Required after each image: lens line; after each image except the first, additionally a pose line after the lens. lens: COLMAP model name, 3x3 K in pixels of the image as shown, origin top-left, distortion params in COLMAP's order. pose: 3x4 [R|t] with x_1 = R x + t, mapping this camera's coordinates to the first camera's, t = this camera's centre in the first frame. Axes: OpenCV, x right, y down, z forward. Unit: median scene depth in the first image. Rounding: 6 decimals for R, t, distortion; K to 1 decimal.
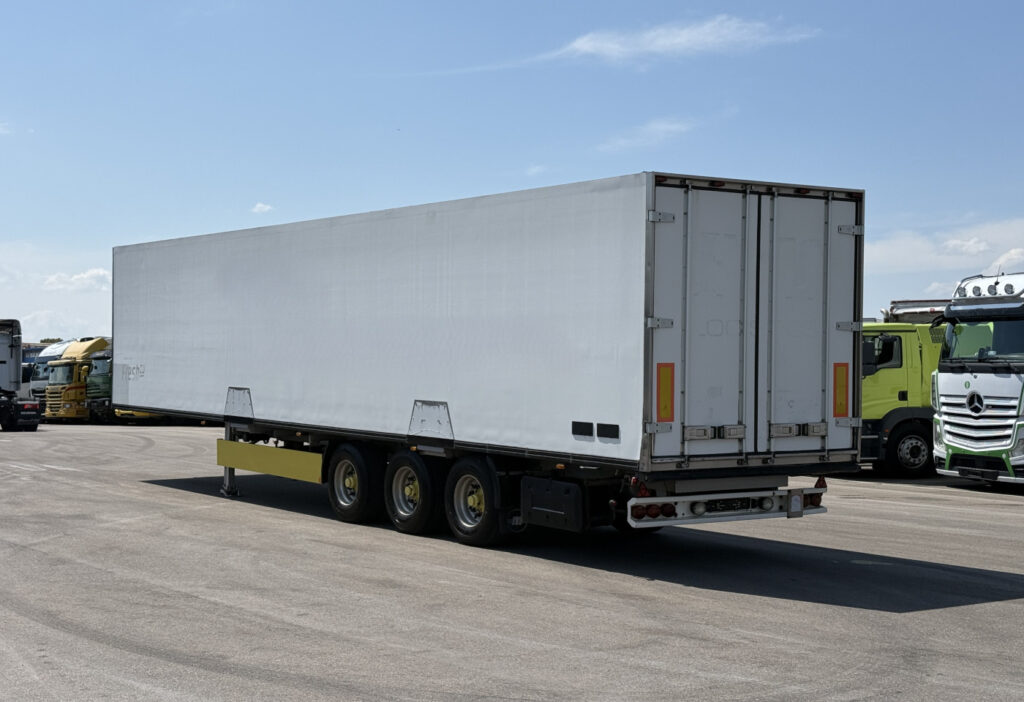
lens RADIAL K [[1518.7, 0, 490.7], [0, 1518.7, 353.2], [0, 0, 1]] dist [0.123712, -0.007921]
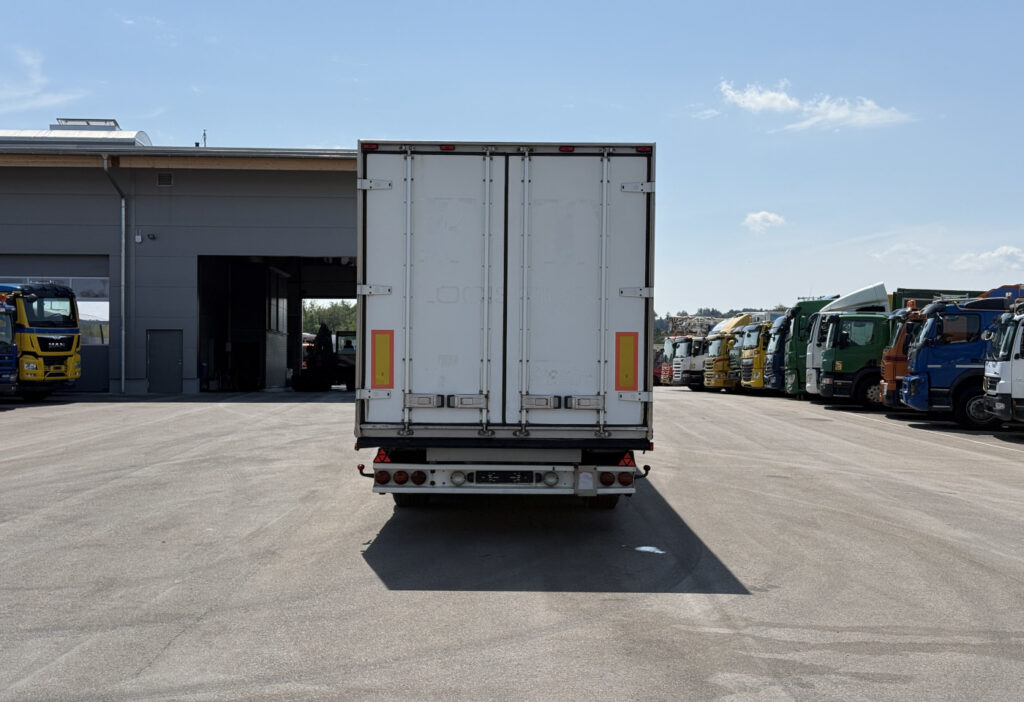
lens RADIAL K [[1462.2, 0, 512.0], [0, 1462.2, 351.0], [0, 0, 1]] dist [0.131443, -0.022126]
pose [[0.831153, 0.012948, -0.555893, 0.682710], [-0.005379, 0.999869, 0.015246, 0.004912], [0.556018, -0.009682, 0.831114, 0.230298]]
